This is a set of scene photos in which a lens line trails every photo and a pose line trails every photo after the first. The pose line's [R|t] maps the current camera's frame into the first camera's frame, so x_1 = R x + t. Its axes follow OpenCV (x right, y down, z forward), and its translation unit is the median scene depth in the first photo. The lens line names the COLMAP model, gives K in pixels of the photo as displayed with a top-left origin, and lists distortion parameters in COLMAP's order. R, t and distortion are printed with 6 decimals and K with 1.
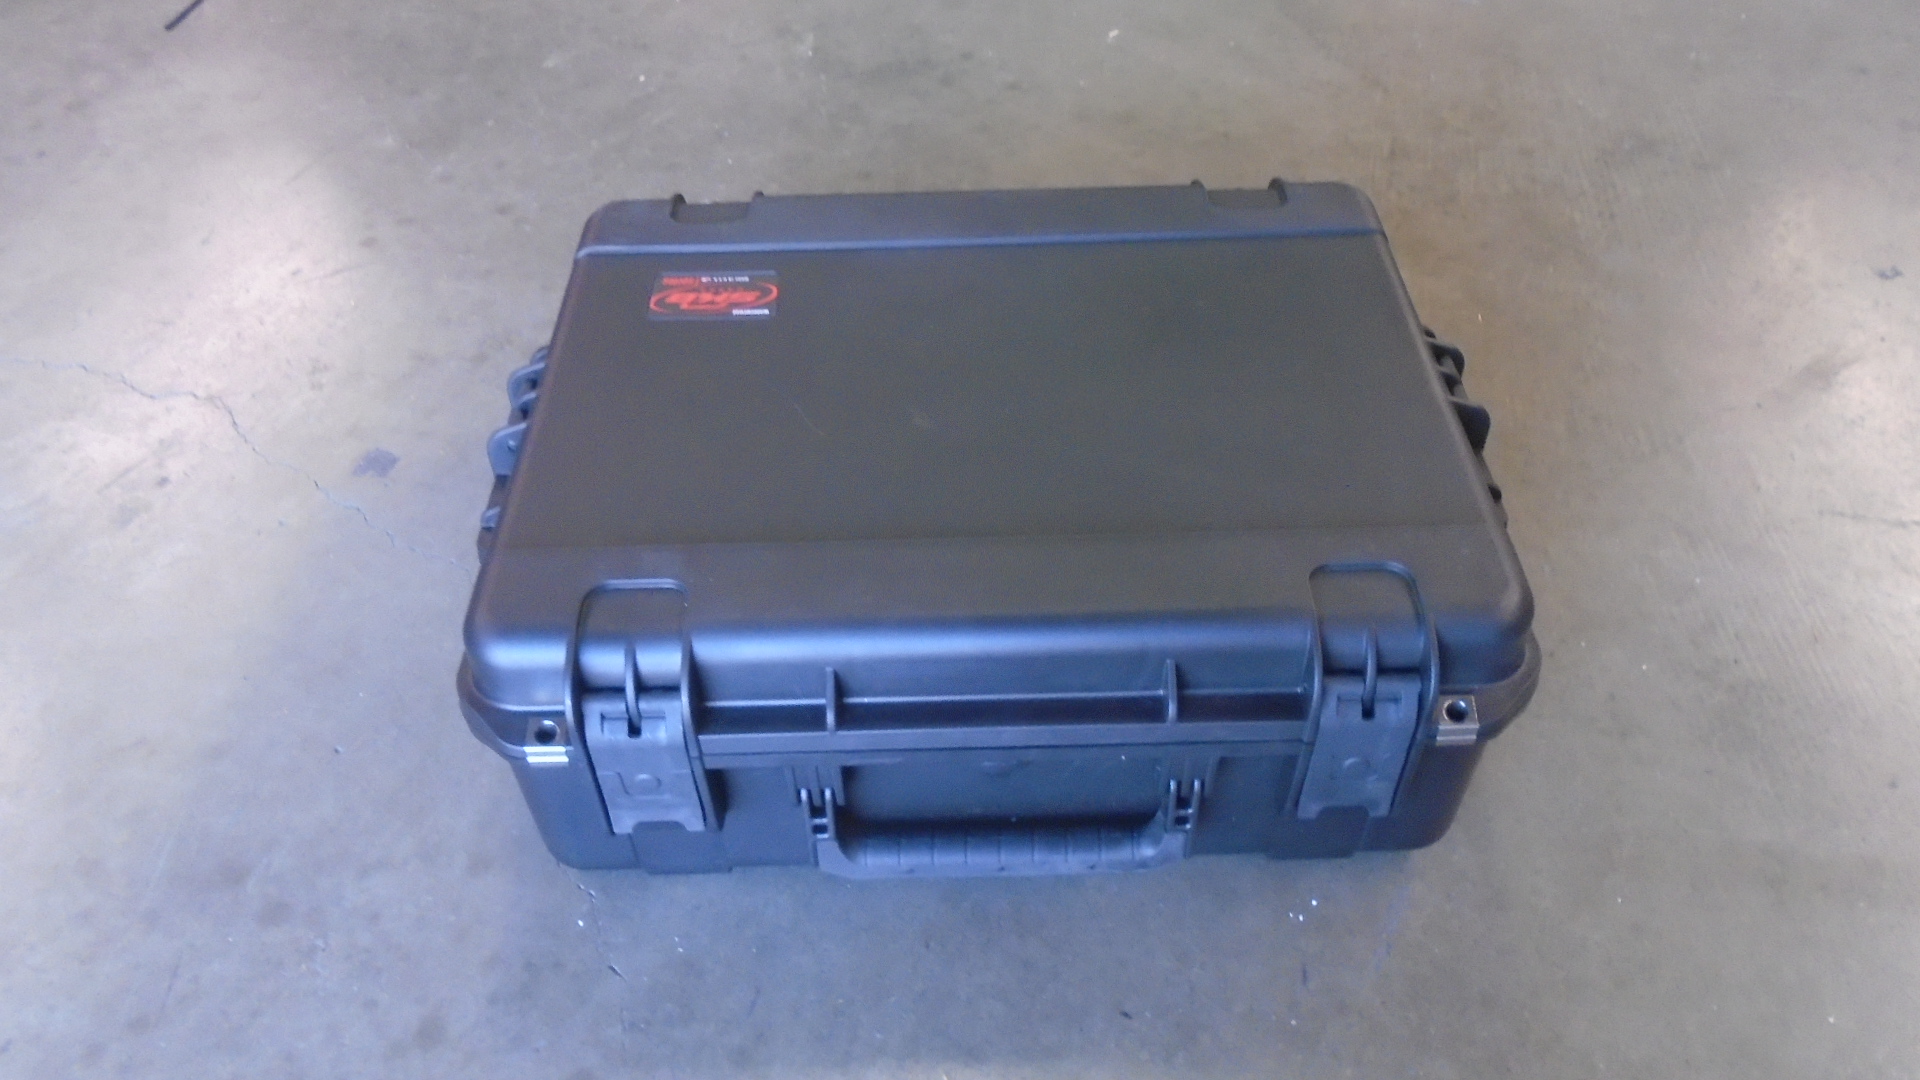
lens RADIAL K [[1471.7, 0, 957.0], [0, 1471.7, 541.1], [0, 0, 1]] dist [-0.013977, 0.005368]
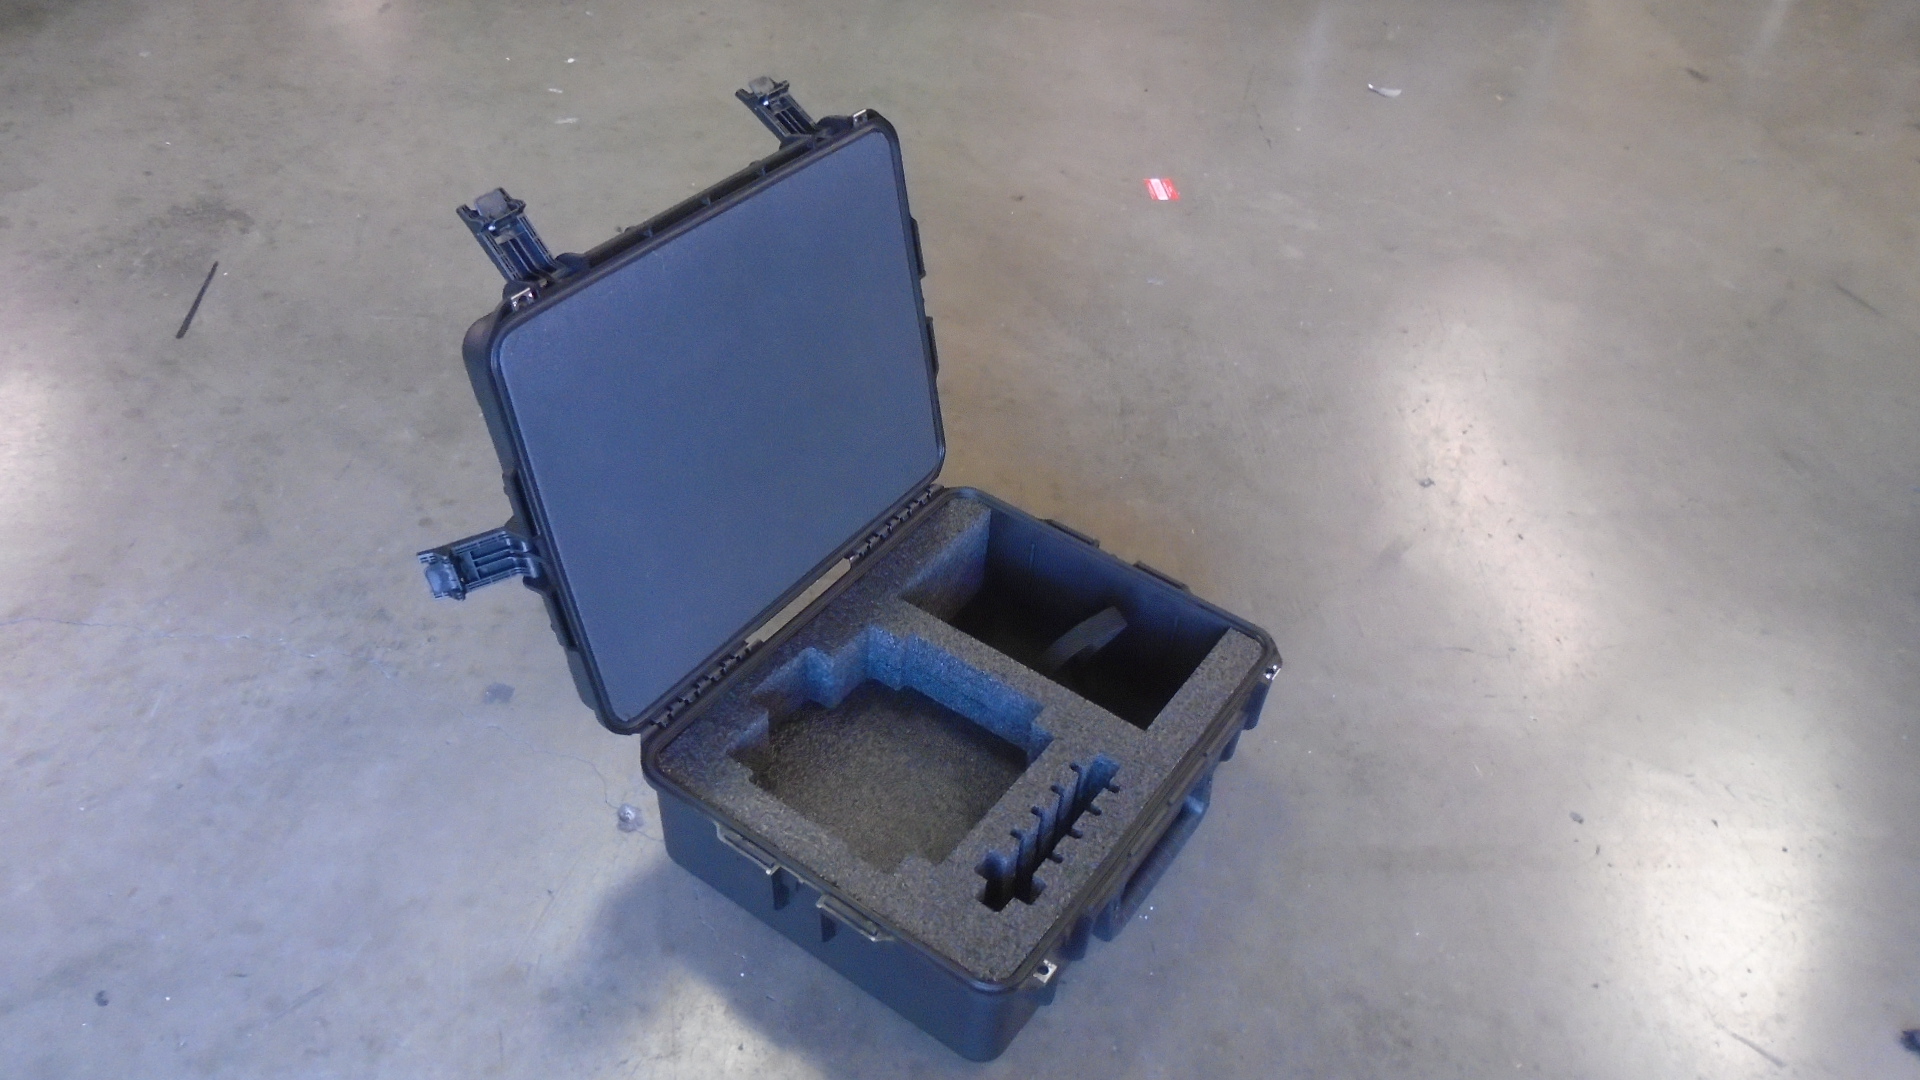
lens RADIAL K [[1471.7, 0, 967.0], [0, 1471.7, 540.6], [0, 0, 1]] dist [-0.013977, 0.005368]
pose [[0.972583, -0.069594, 0.221897, -0.254576], [0.079634, 0.996151, -0.036615, -0.113269], [-0.218494, 0.053281, 0.974382, -0.535257]]
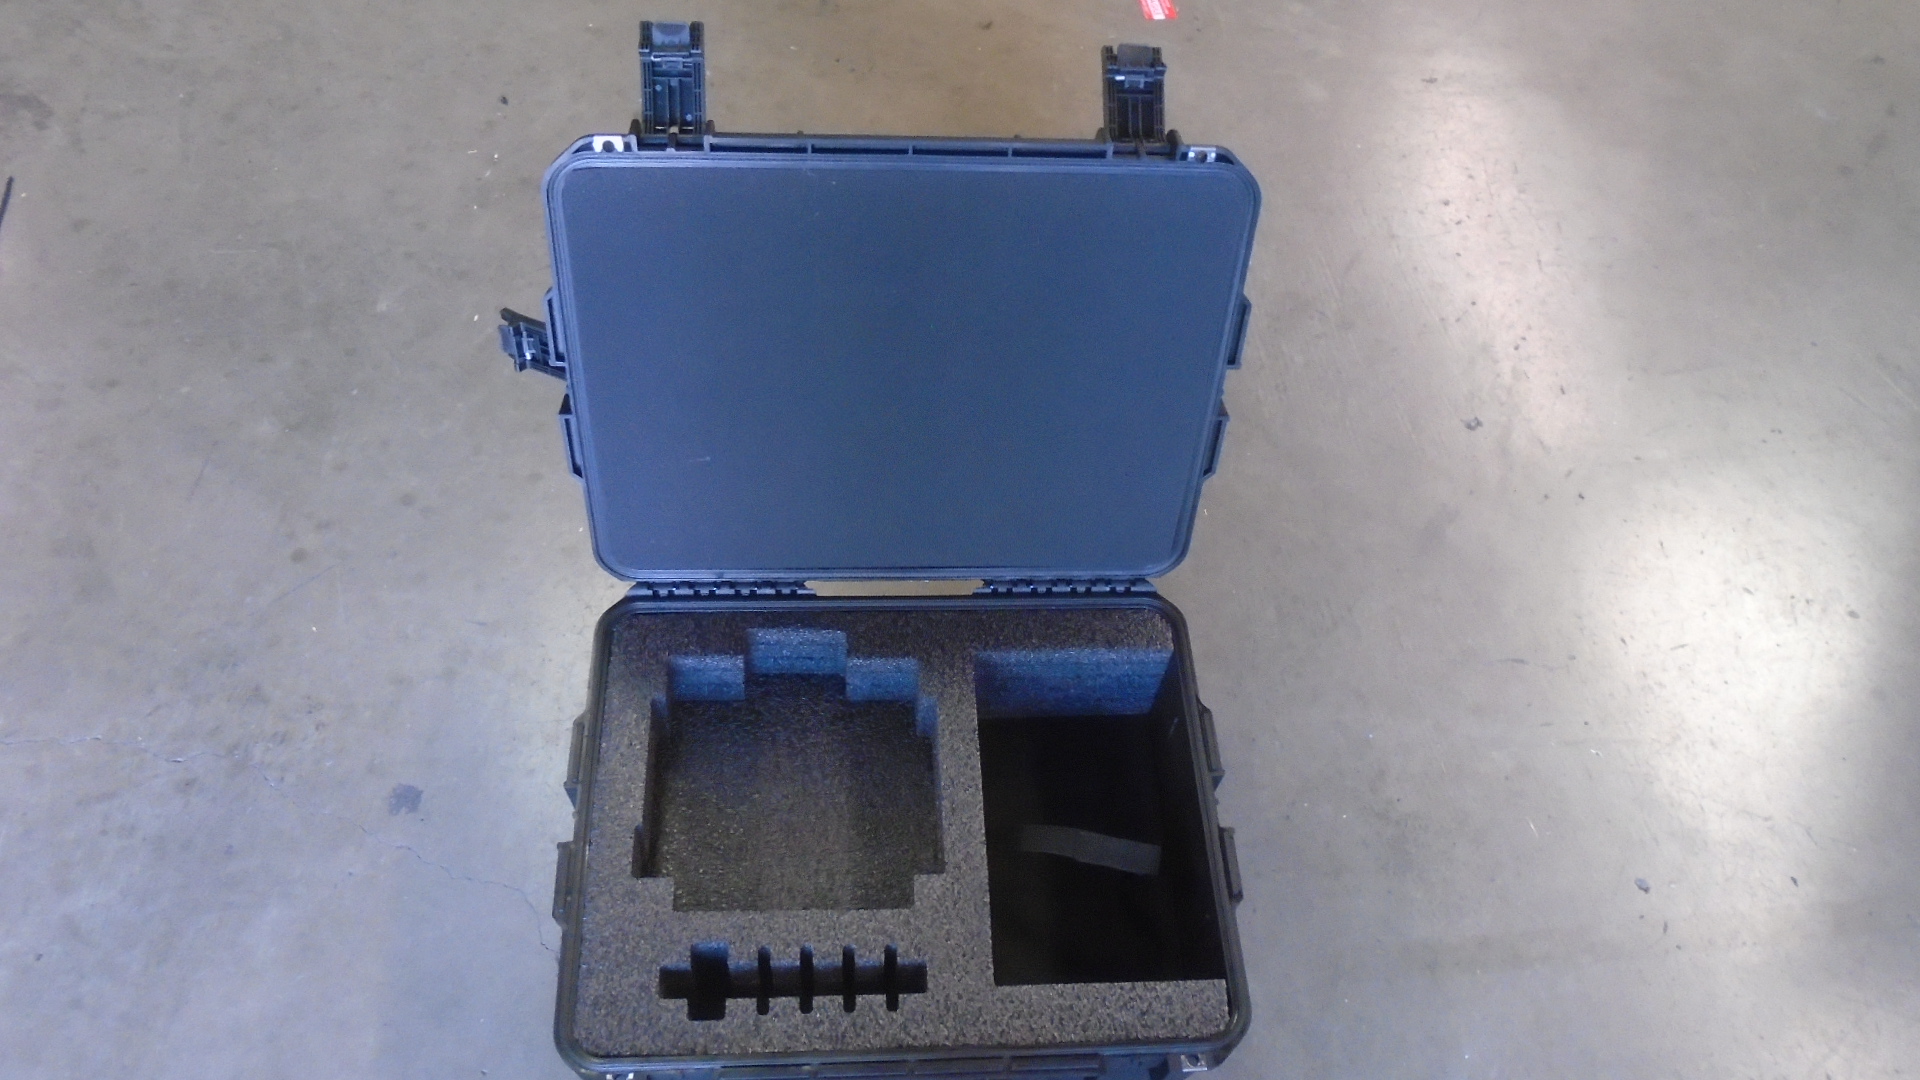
lens RADIAL K [[1471.7, 0, 965.8], [0, 1471.7, 542.5], [0, 0, 1]] dist [-0.013977, 0.005368]
pose [[0.963669, -0.154286, 0.218033, -0.173201], [0.108963, 0.972367, 0.206471, -0.469867], [-0.243864, -0.175212, 0.953851, -0.270257]]
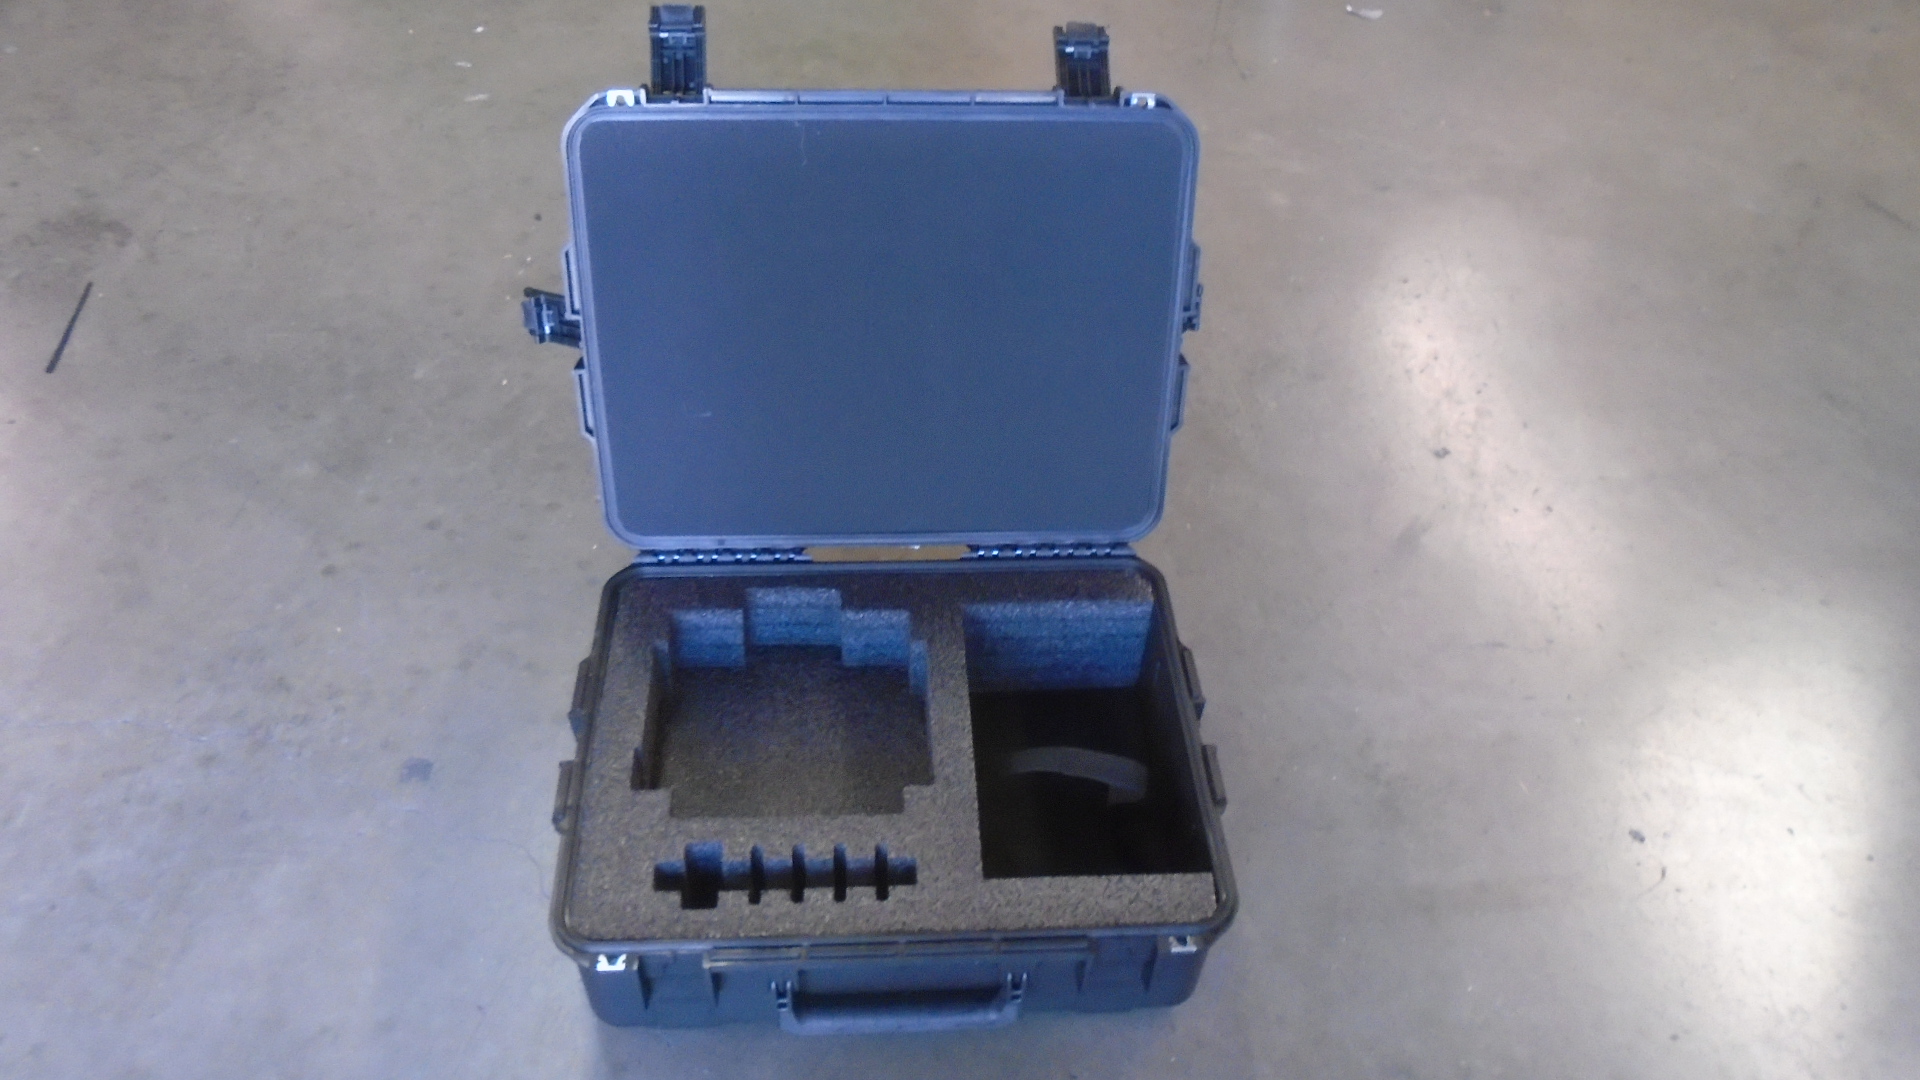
lens RADIAL K [[1471.7, 0, 965.9], [0, 1471.7, 539.9], [0, 0, 1]] dist [-0.013977, 0.005368]
pose [[0.964468, -0.135590, 0.226754, -0.193731], [0.138122, 0.990404, 0.004741, -0.191895], [-0.225221, 0.026747, 0.973941, -0.371596]]
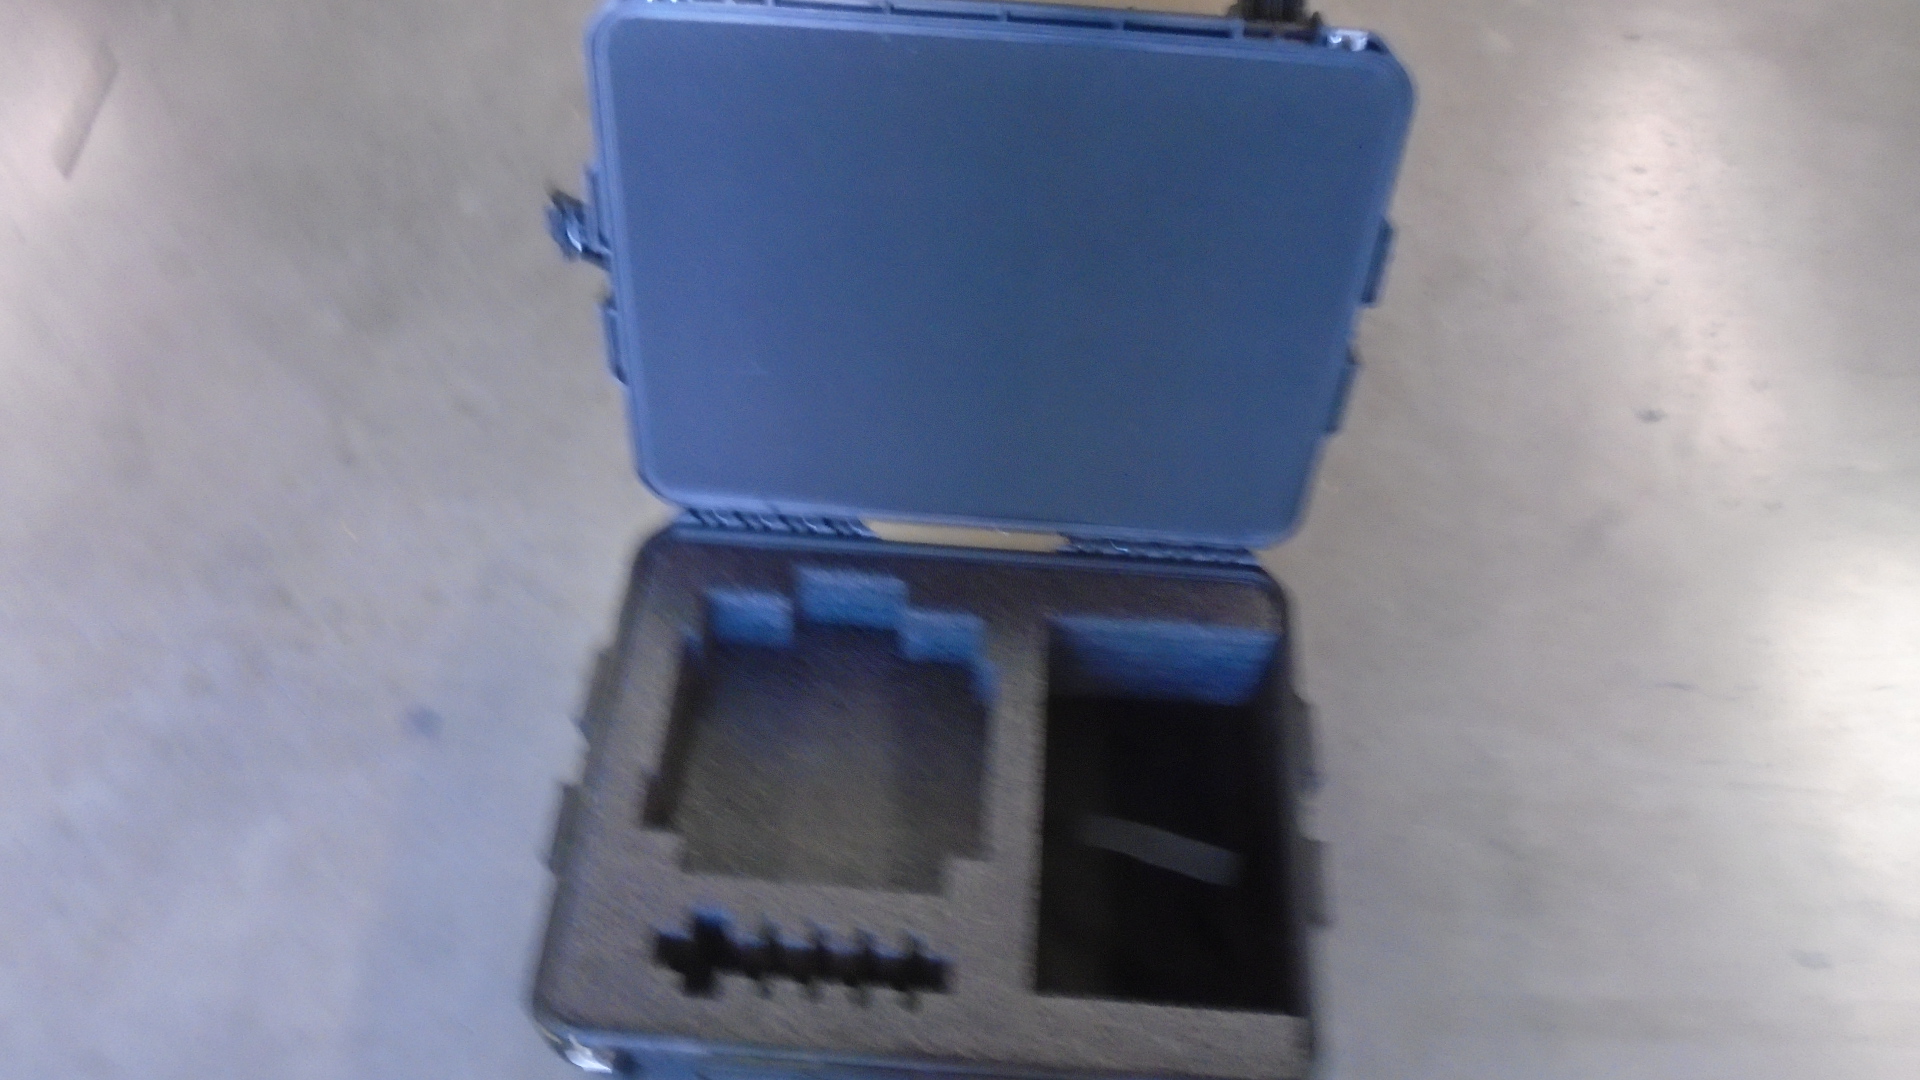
lens RADIAL K [[1471.7, 0, 964.3], [0, 1471.7, 544.3], [0, 0, 1]] dist [-0.013977, 0.005368]
pose [[0.989519, -0.075268, 0.123234, -0.103091], [0.049016, 0.977817, 0.203645, -0.402357], [-0.135829, -0.195471, 0.971258, -0.153412]]
